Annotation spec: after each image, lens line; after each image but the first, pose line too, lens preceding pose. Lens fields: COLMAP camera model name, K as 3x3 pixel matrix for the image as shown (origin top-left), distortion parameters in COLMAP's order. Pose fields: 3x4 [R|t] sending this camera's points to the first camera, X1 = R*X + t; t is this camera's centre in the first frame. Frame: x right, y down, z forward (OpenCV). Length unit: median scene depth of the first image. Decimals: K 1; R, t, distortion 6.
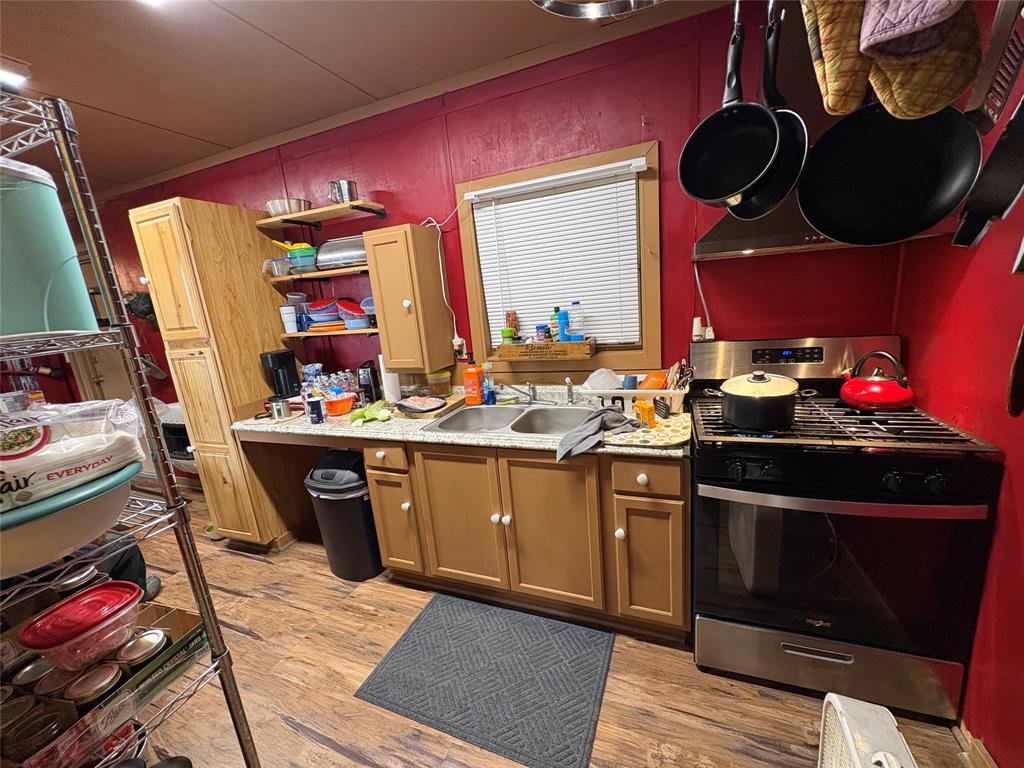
lens RADIAL K [[404.0, 0, 515.2], [0, 404.0, 384.1], [0, 0, 1]] dist [-0.000509, 0.000514]
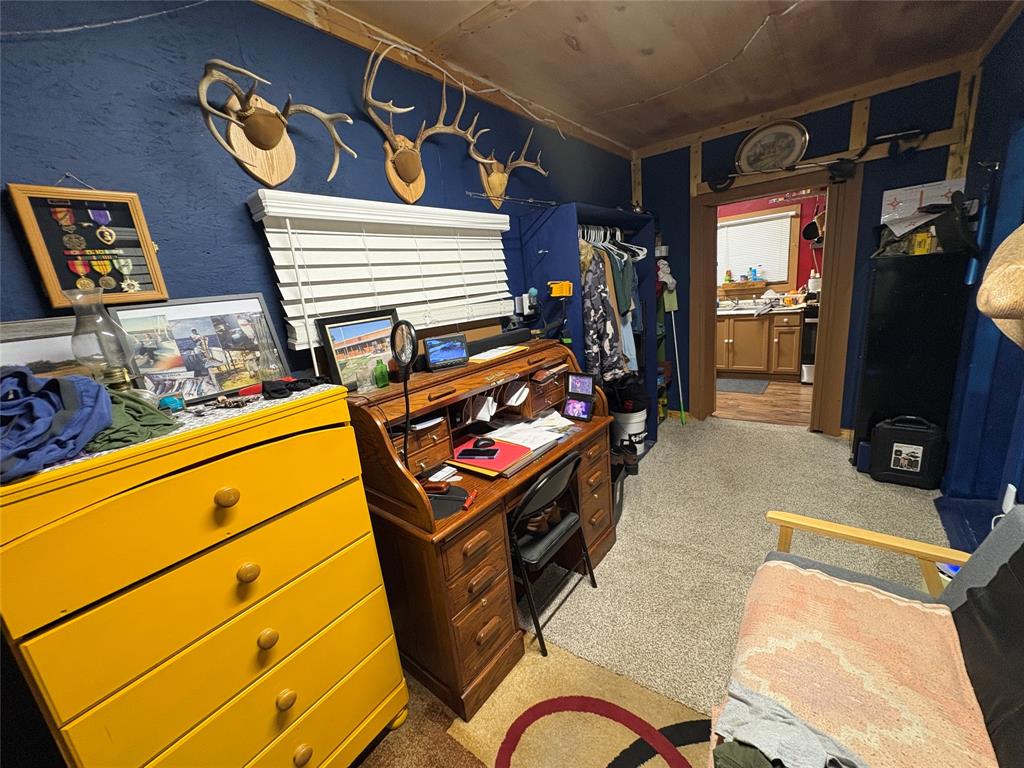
lens RADIAL K [[404.0, 0, 513.3], [0, 404.0, 381.5], [0, 0, 1]] dist [-0.000509, 0.000514]
pose [[0.960886, 0.052628, -0.271898, -0.744921], [-0.038901, 0.997693, 0.055637, 0.543240], [0.274199, -0.042884, 0.960716, -2.318001]]
